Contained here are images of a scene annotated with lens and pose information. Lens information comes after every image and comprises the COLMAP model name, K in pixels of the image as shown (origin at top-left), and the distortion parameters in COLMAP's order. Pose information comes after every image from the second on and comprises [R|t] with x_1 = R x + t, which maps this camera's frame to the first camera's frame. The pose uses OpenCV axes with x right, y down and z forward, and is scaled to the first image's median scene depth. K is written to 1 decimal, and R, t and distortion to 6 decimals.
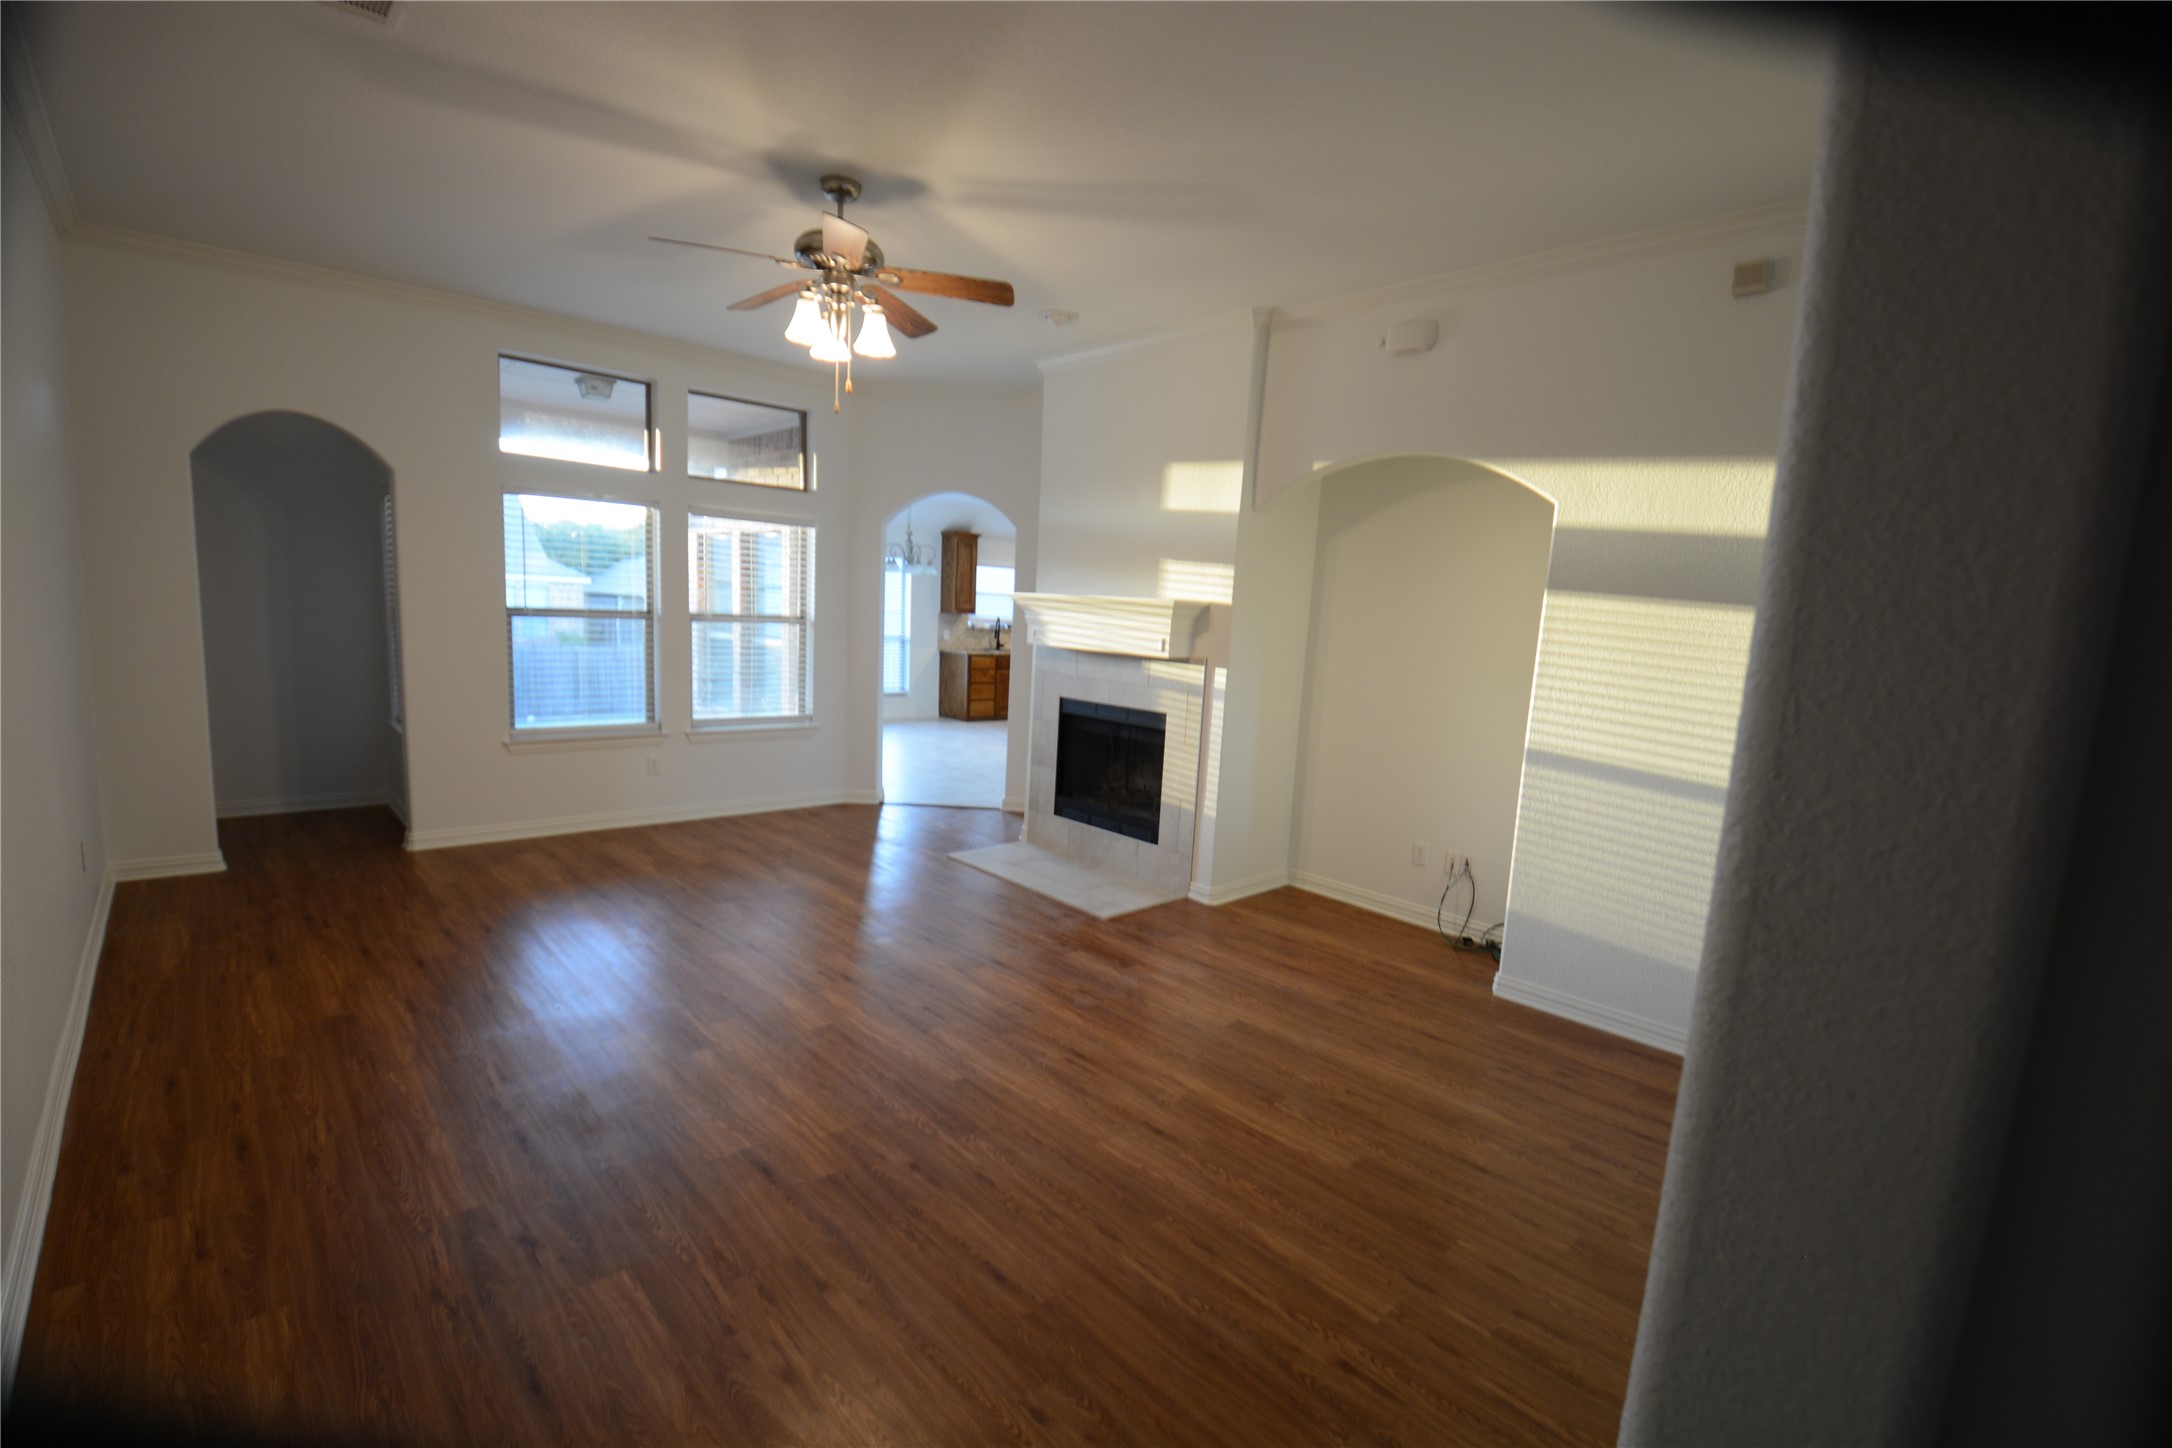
lens RADIAL K [[967.8, 0, 1086.0], [0, 967.8, 724.0], [0, 0, 1]] dist [0.033582, 0.000022]
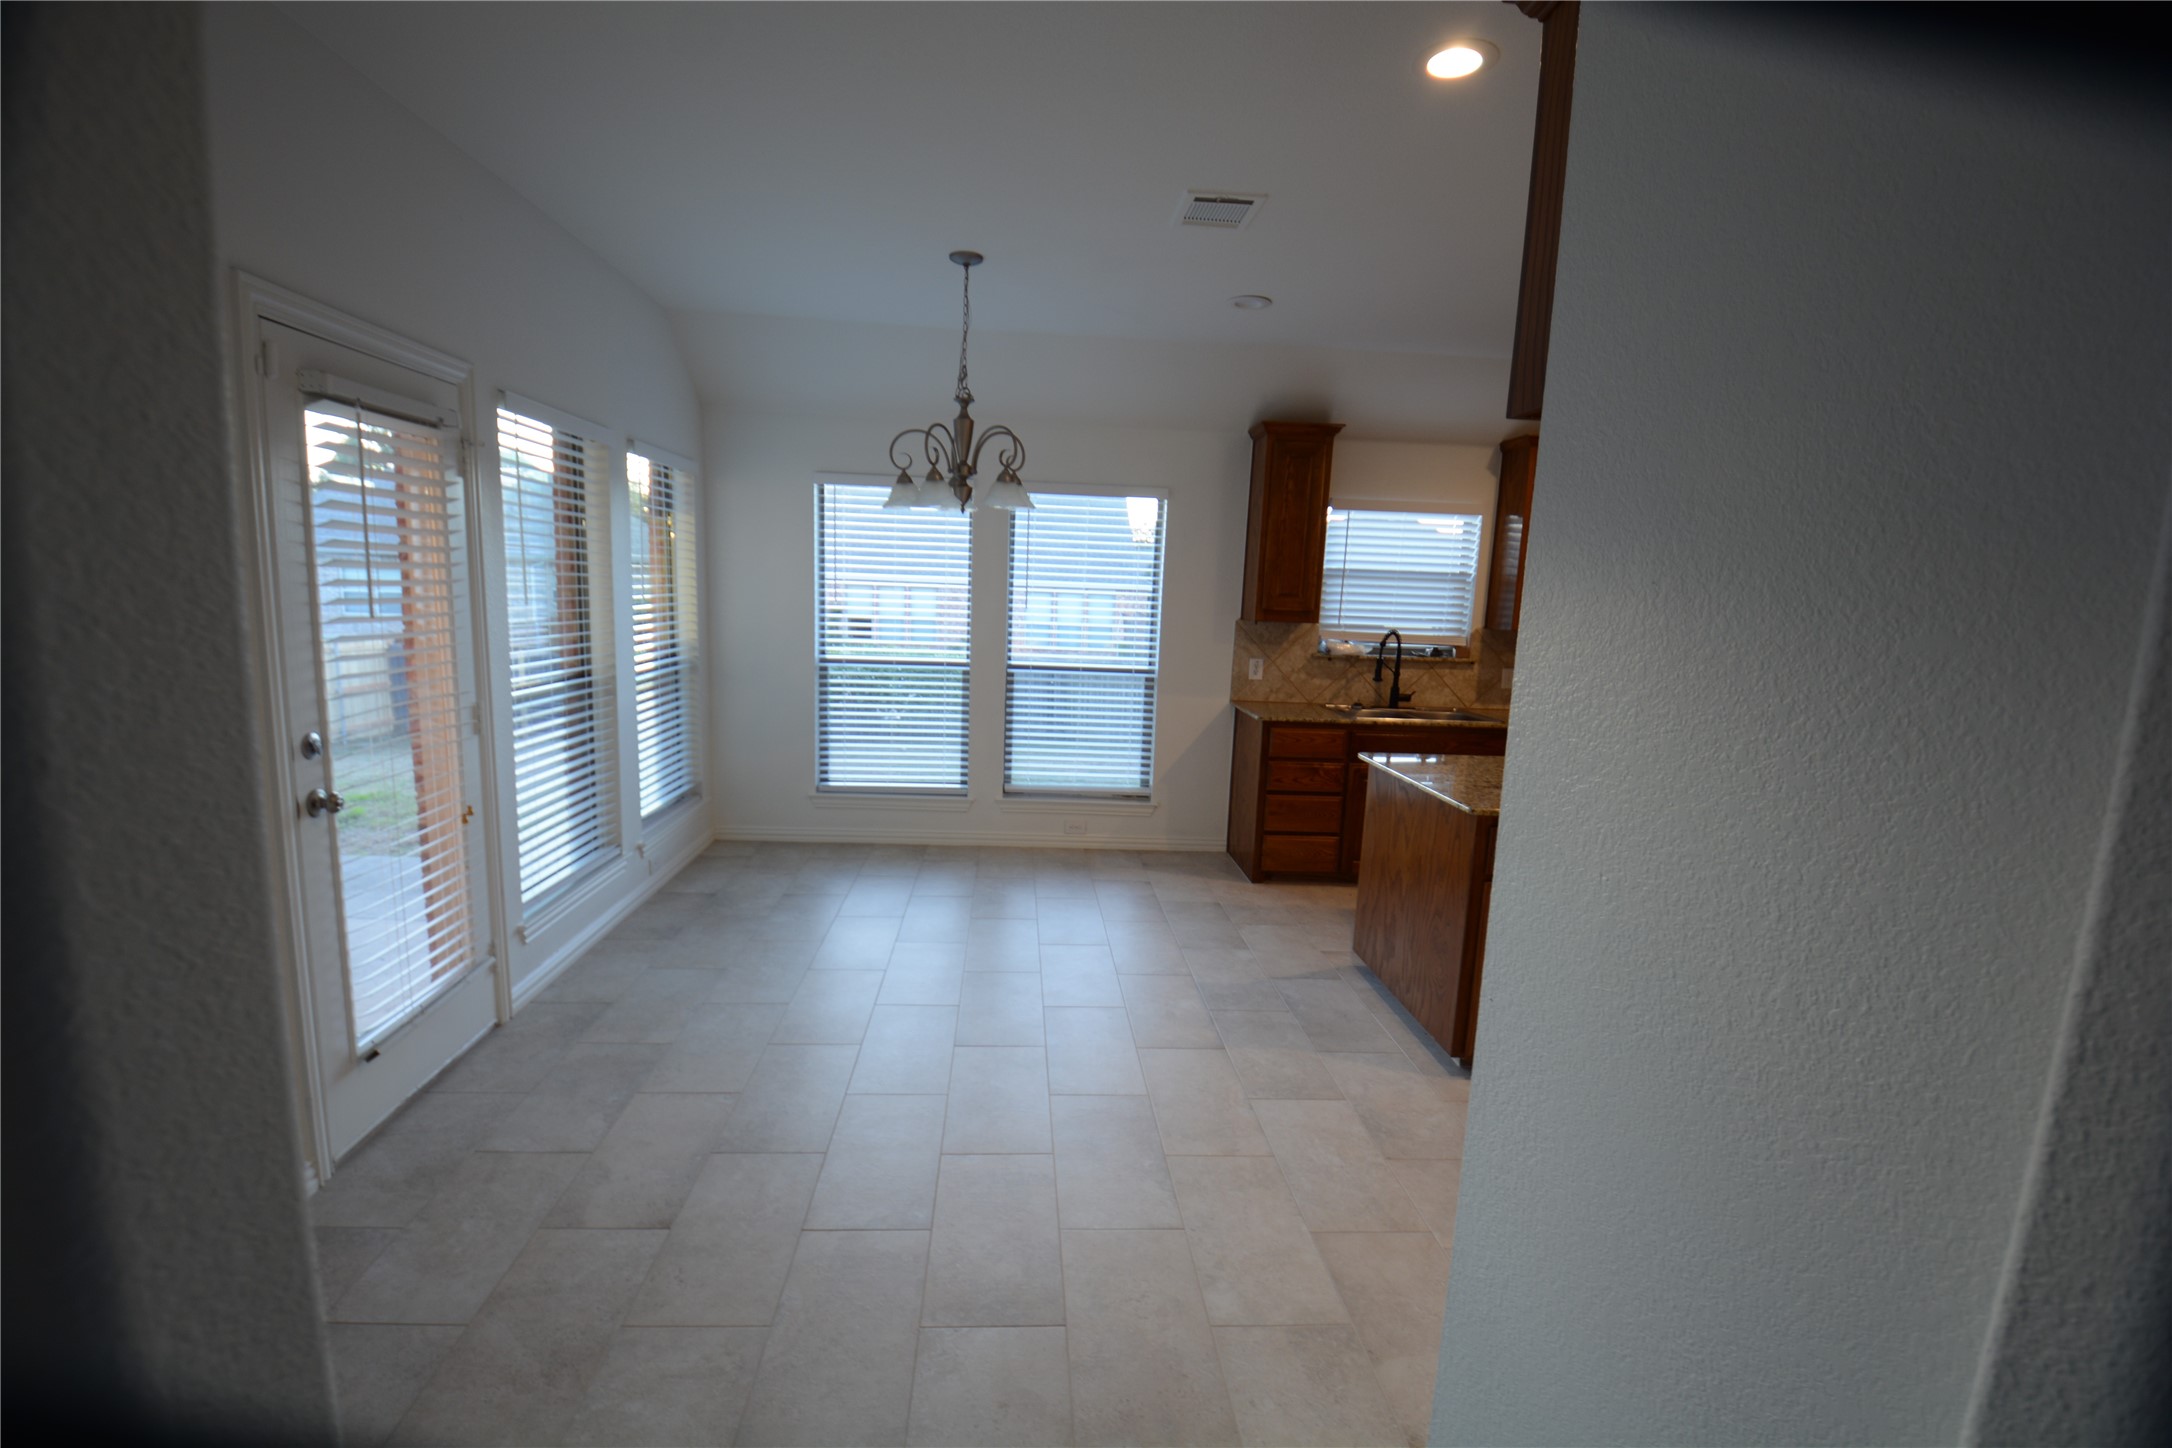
lens RADIAL K [[967.8, 0, 1086.0], [0, 967.8, 724.0], [0, 0, 1]] dist [0.033582, 0.000022]
pose [[0.784317, 0.069635, -0.616440, 0.069189], [-0.072981, 0.997137, 0.019785, -0.071018], [0.616053, 0.029471, 0.787153, 0.613174]]
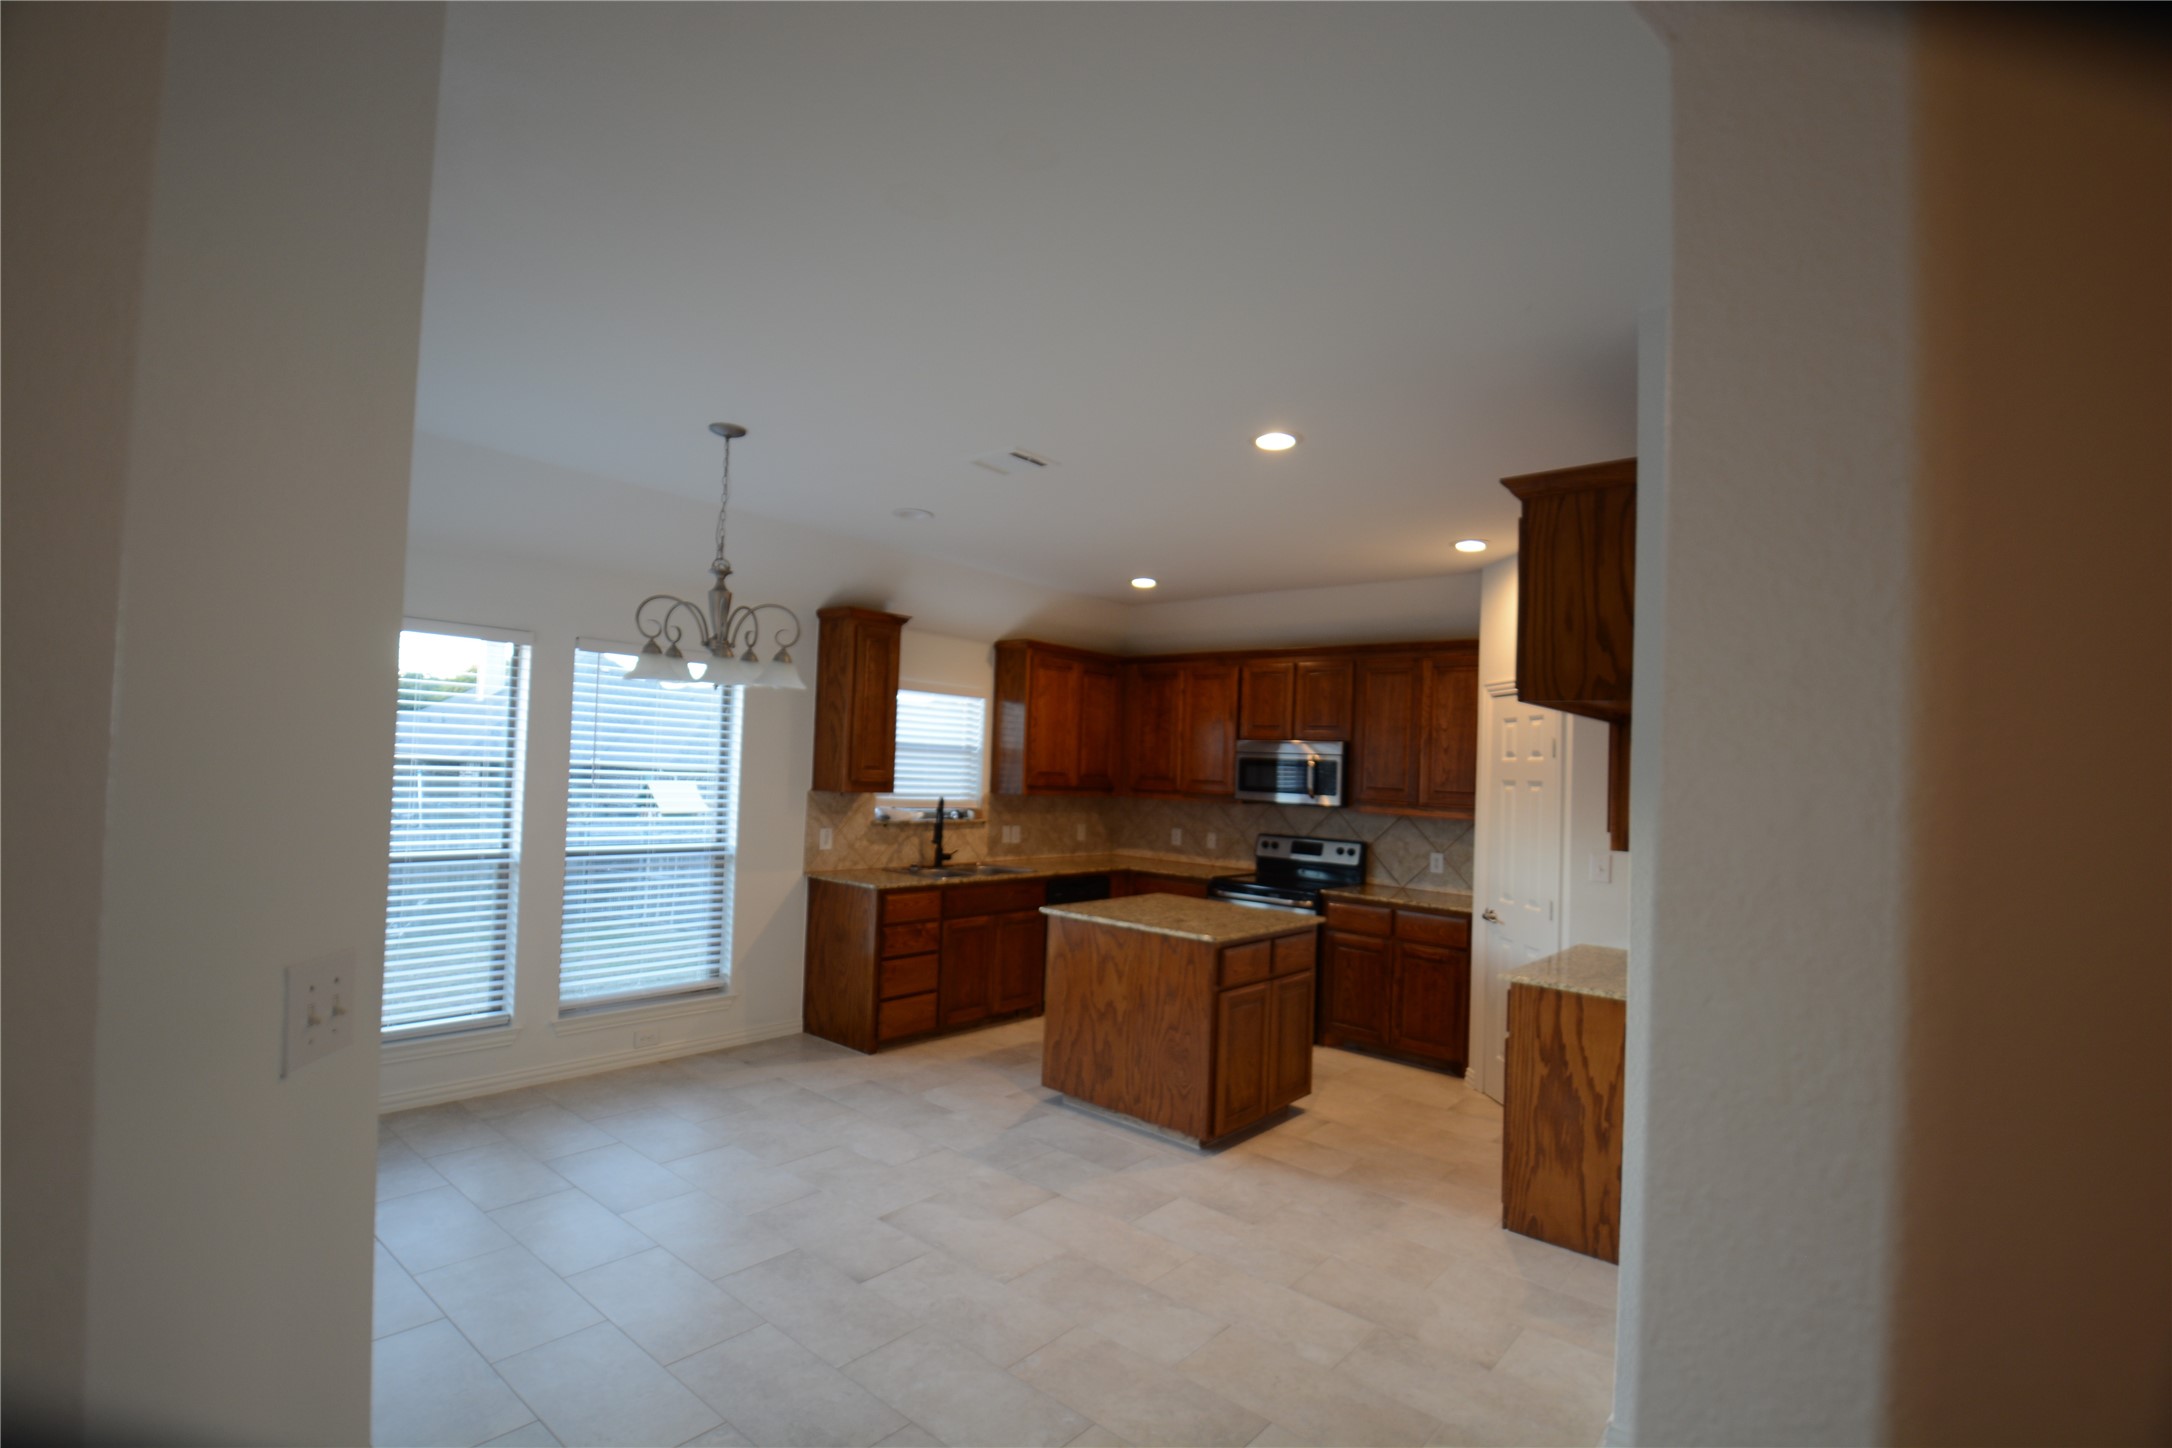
lens RADIAL K [[994.7, 0, 1086.0], [0, 994.7, 724.0], [0, 0, 1]] dist [0.019623, -0.000186]
pose [[0.993222, -0.003482, 0.116179, -0.079558], [0.021515, 0.987785, -0.154331, -0.072001], [-0.114222, 0.155785, 0.981165, 0.537422]]
